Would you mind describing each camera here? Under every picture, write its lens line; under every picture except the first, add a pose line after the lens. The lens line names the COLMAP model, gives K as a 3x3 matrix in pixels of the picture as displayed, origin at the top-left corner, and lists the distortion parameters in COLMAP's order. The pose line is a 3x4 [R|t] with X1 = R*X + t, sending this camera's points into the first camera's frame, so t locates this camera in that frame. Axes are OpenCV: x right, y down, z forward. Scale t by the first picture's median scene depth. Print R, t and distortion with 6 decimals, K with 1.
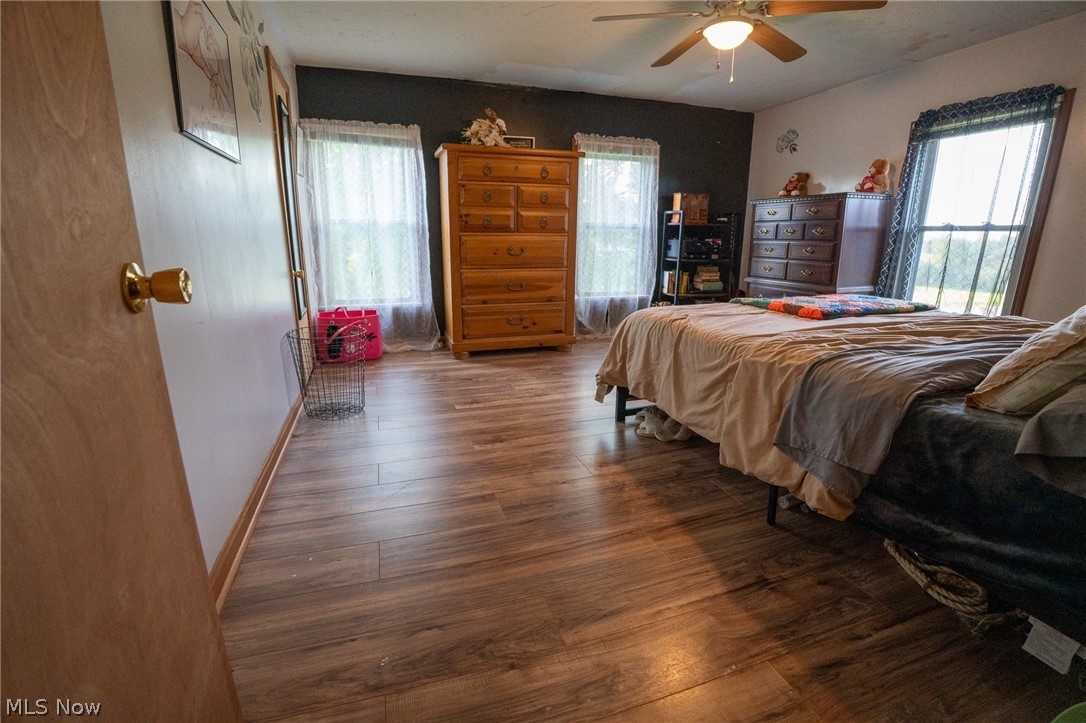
lens RADIAL K [[479.1, 0, 545.9], [0, 479.1, 367.6], [0, 0, 1]] dist [-0.065545, 0.012833]
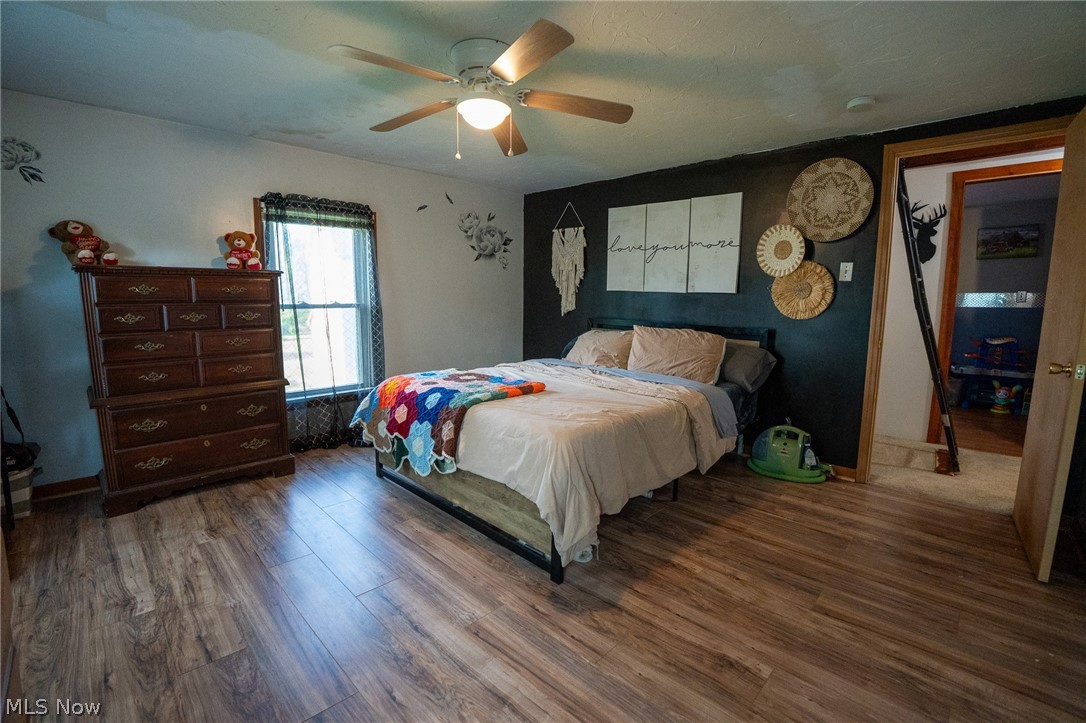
lens RADIAL K [[479.1, 0, 544.3], [0, 479.1, 363.0], [0, 0, 1]] dist [-0.065545, 0.012833]
pose [[-0.460868, -0.125946, 0.878486, -0.453643], [0.223549, 0.941485, 0.252256, -0.412548], [-0.858852, 0.312641, -0.405745, 1.240648]]
